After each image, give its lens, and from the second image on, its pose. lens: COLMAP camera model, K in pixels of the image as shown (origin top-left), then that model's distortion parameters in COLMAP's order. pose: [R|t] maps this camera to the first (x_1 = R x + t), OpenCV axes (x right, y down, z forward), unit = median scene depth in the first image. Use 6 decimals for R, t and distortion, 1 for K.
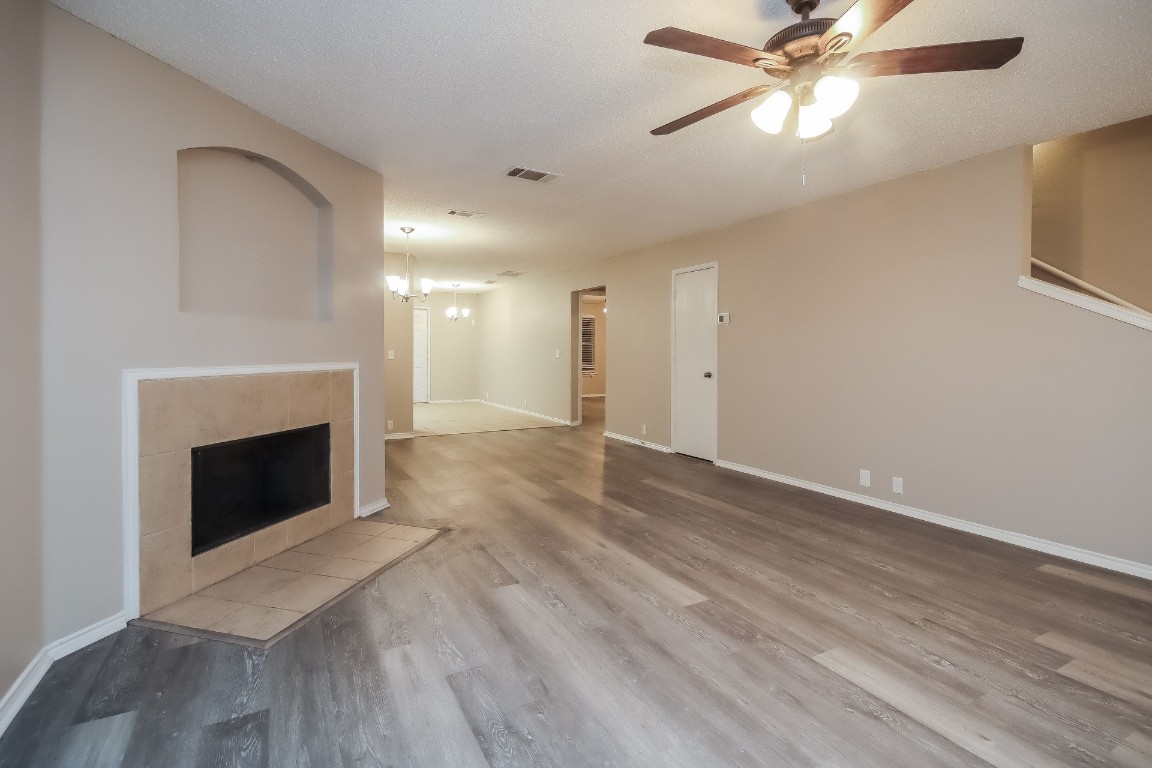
lens RADIAL K [[532.0, 0, 571.5], [0, 532.0, 357.3], [0, 0, 1]] dist [0.009972, -0.000581]
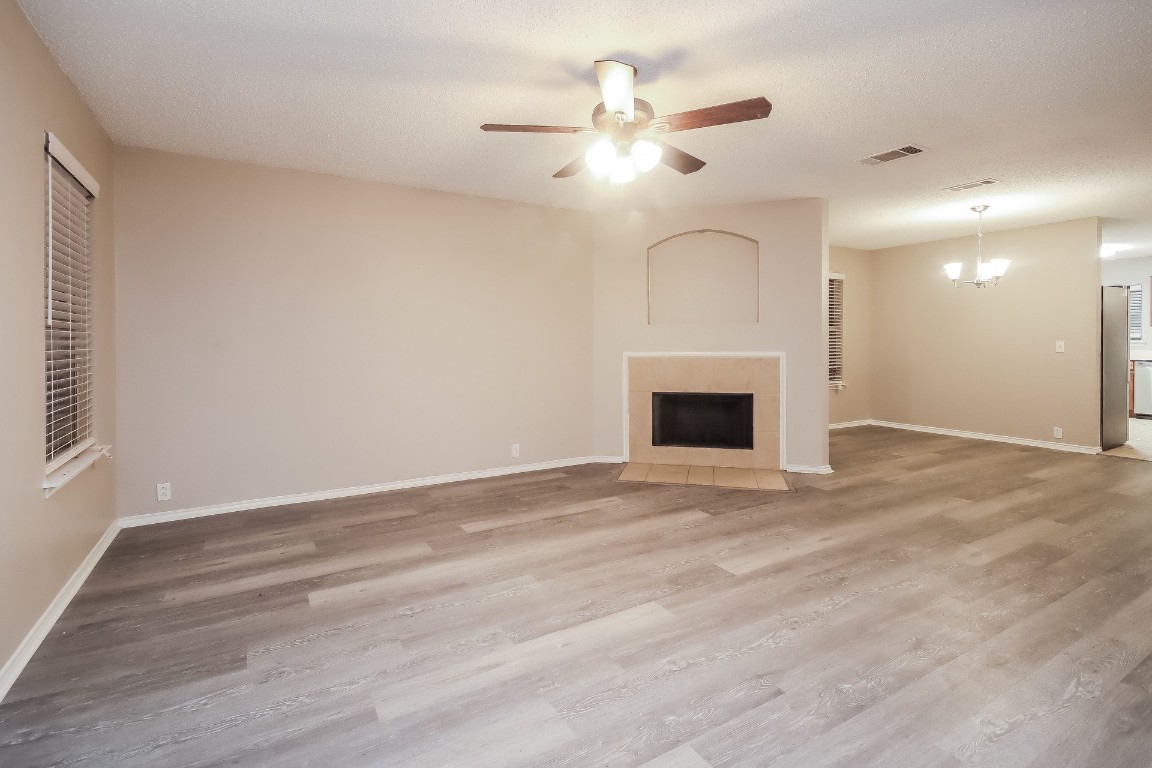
lens RADIAL K [[545.6, 0, 573.4], [0, 545.6, 350.9], [0, 0, 1]] dist [0.010135, -0.000536]
pose [[0.037802, 0.014198, -0.999184, 1.357711], [-0.006183, 0.999883, 0.013974, -0.013073], [0.999266, 0.005650, 0.037885, 0.630454]]
